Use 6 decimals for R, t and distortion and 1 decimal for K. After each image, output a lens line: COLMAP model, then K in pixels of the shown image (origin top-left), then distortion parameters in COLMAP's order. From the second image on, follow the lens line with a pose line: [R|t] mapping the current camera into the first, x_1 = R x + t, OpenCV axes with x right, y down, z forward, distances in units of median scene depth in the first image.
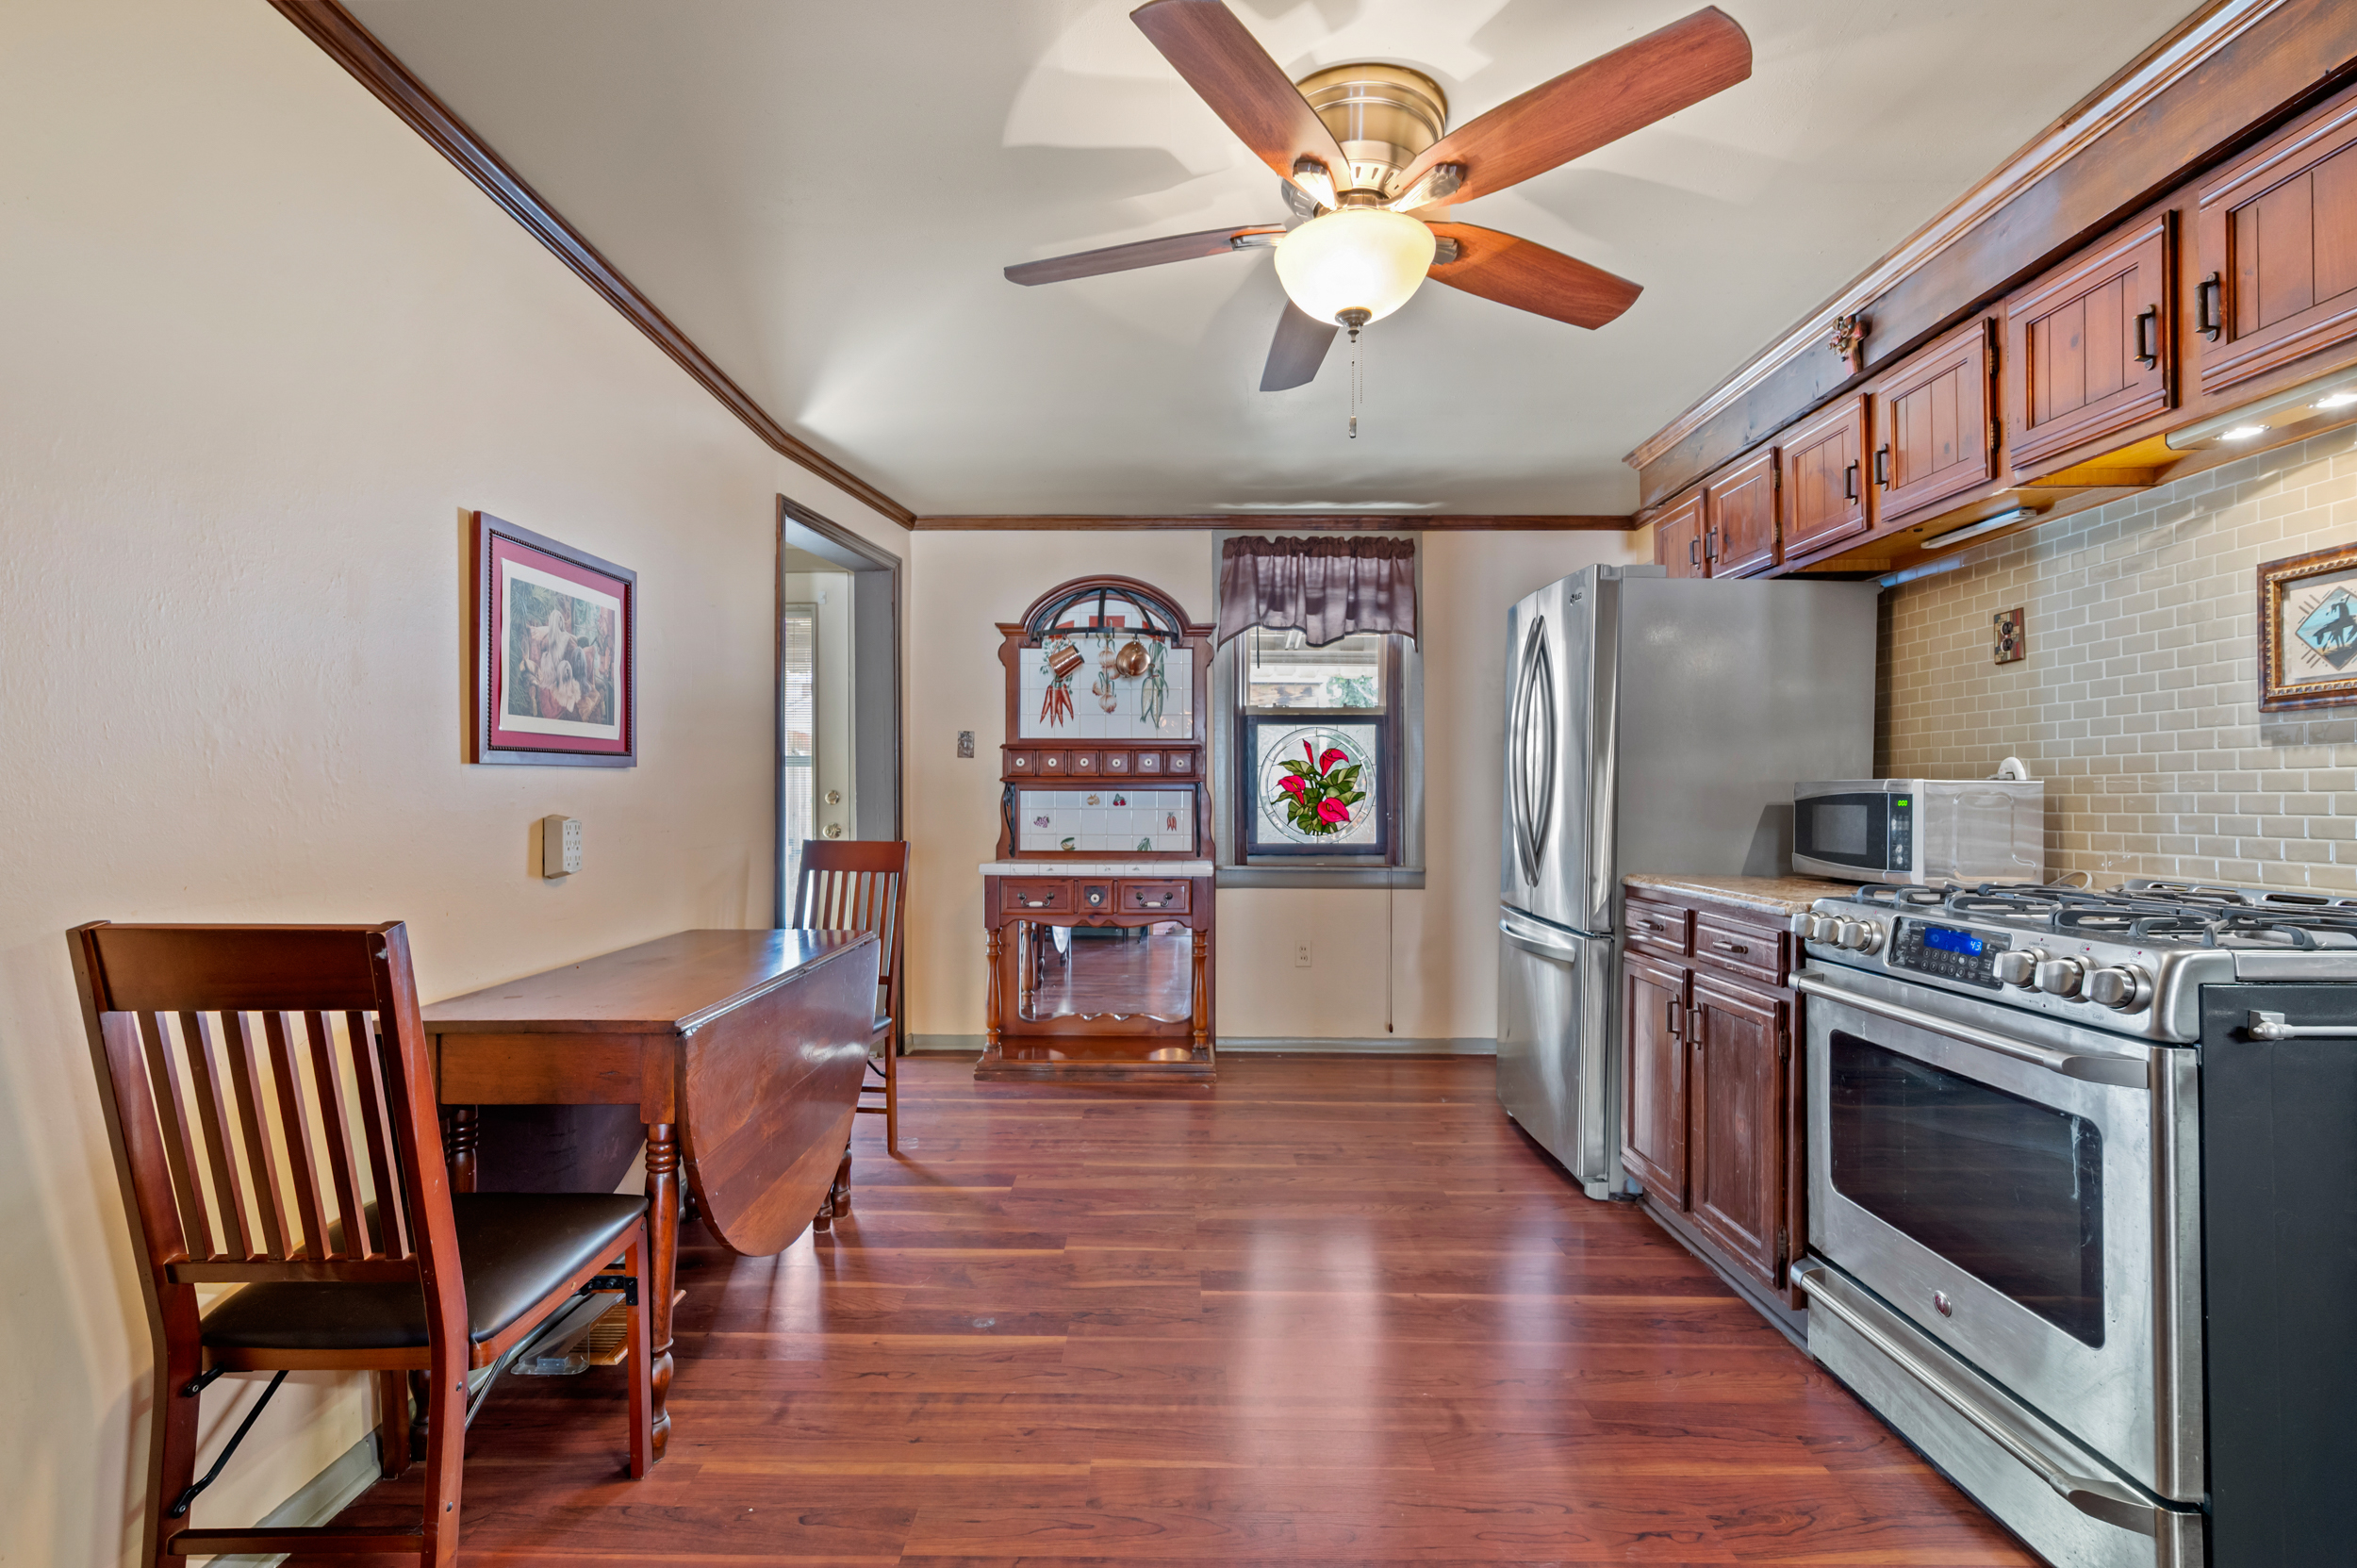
lens RADIAL K [[1030.3, 0, 1174.8], [0, 1030.3, 792.0], [0, 0, 1]] dist [0.001535, -0.000003]
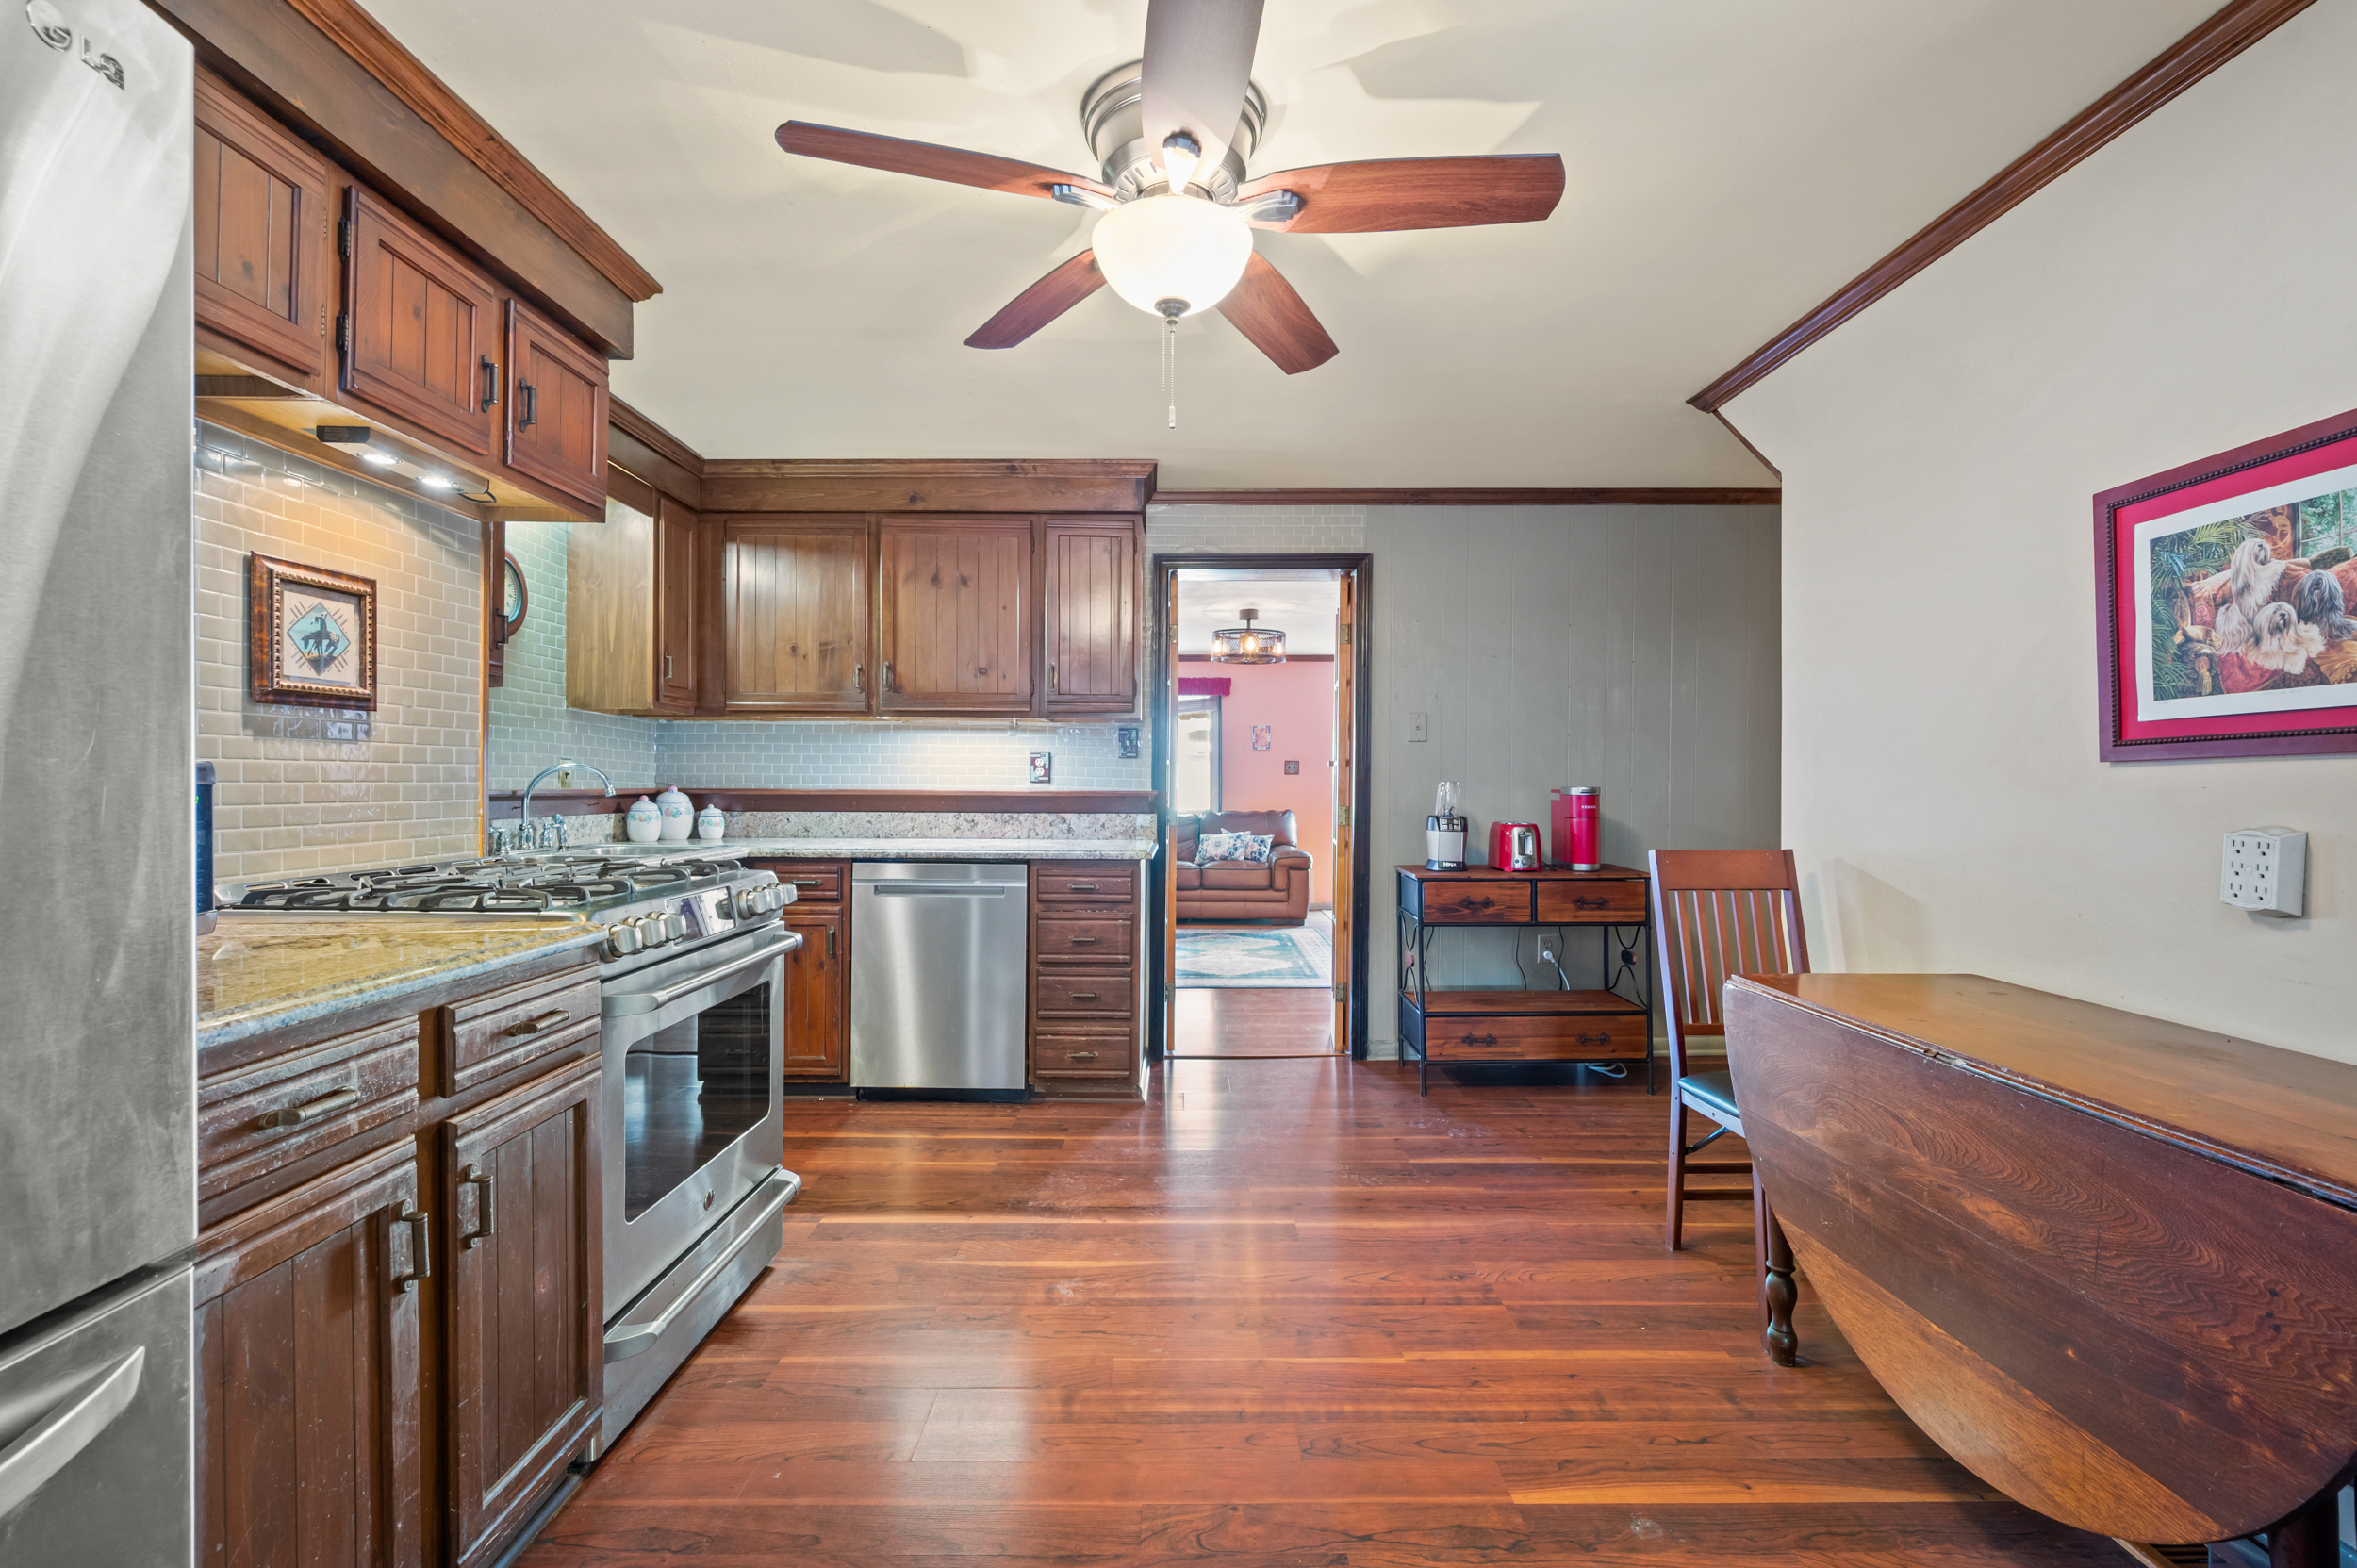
lens RADIAL K [[1008.8, 0, 1178.5], [0, 1008.8, 784.0], [0, 0, 1]] dist [-0.002988, 0.000785]
pose [[-0.999982, -0.005777, -0.001772, 0.108092], [-0.005772, 0.999980, -0.002719, -0.000340], [0.001788, -0.002709, -0.999995, 1.275411]]
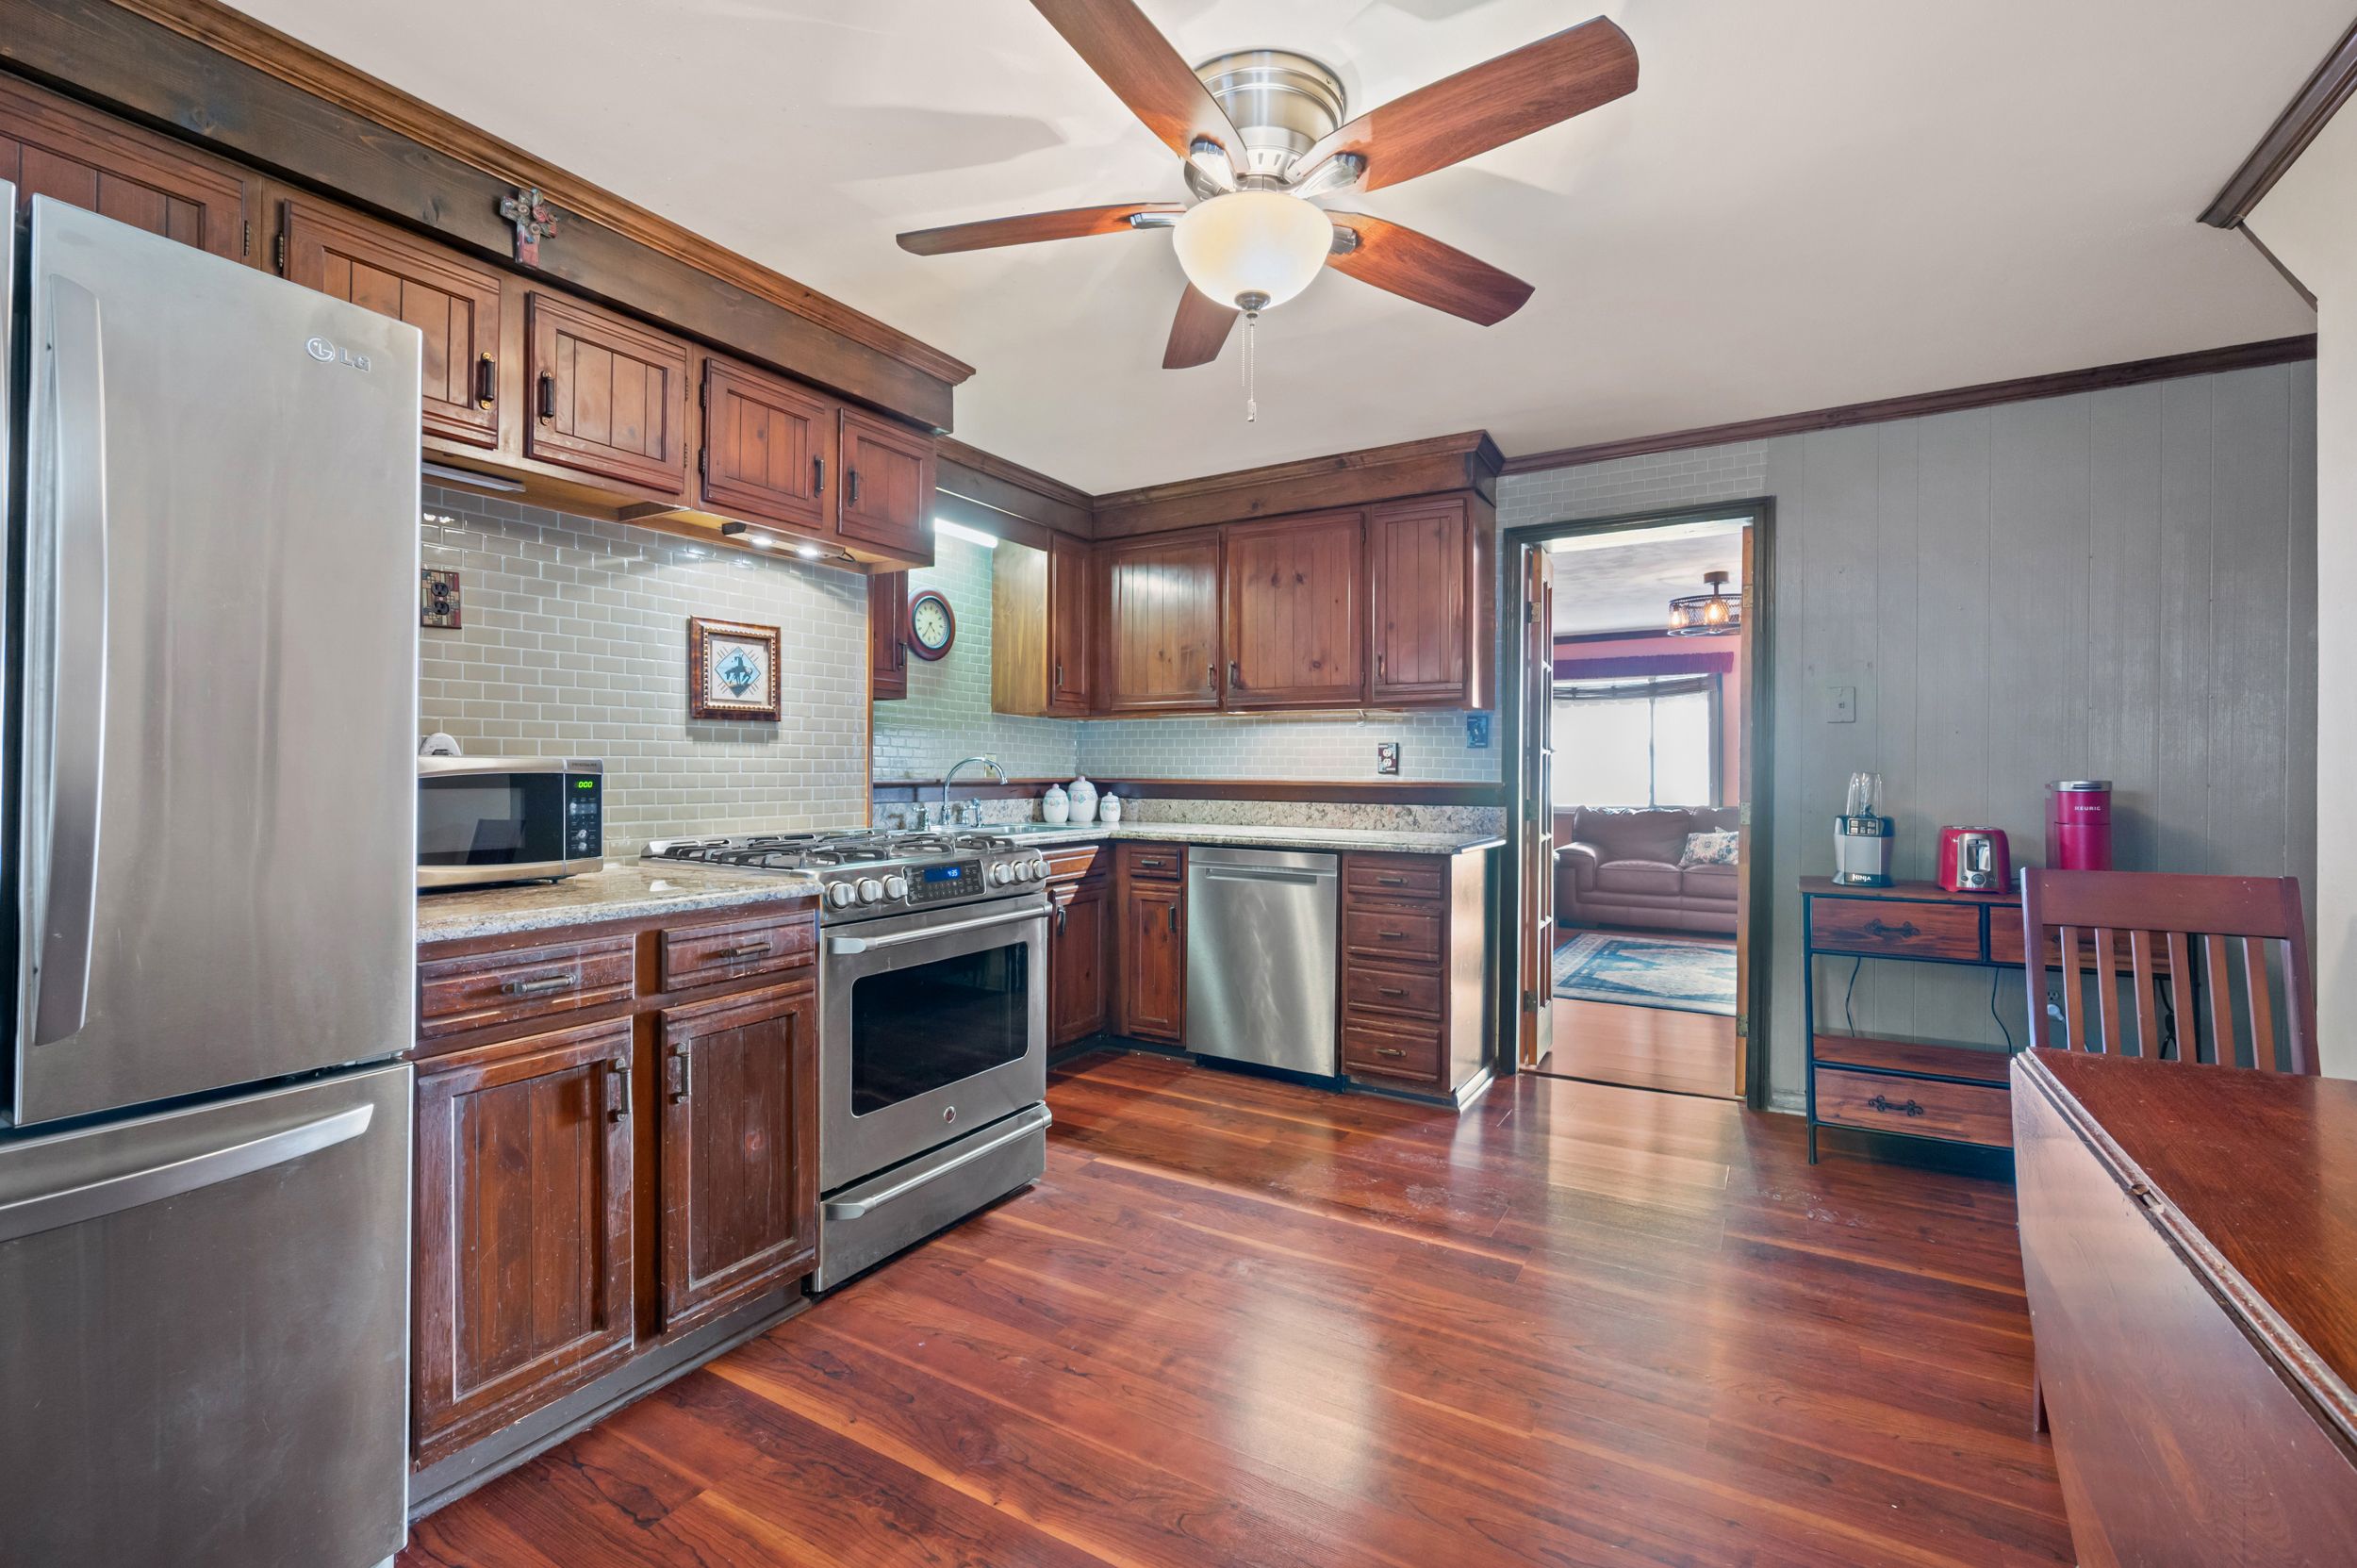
lens RADIAL K [[1012.9, 0, 1185.1], [0, 1012.9, 770.4], [0, 0, 1]] dist [-0.000798, -0.000319]
pose [[-0.860596, -0.005764, 0.509255, -0.175069], [-0.008254, 0.999962, -0.002629, -0.003220], [-0.509221, -0.006466, -0.860611, 1.213792]]
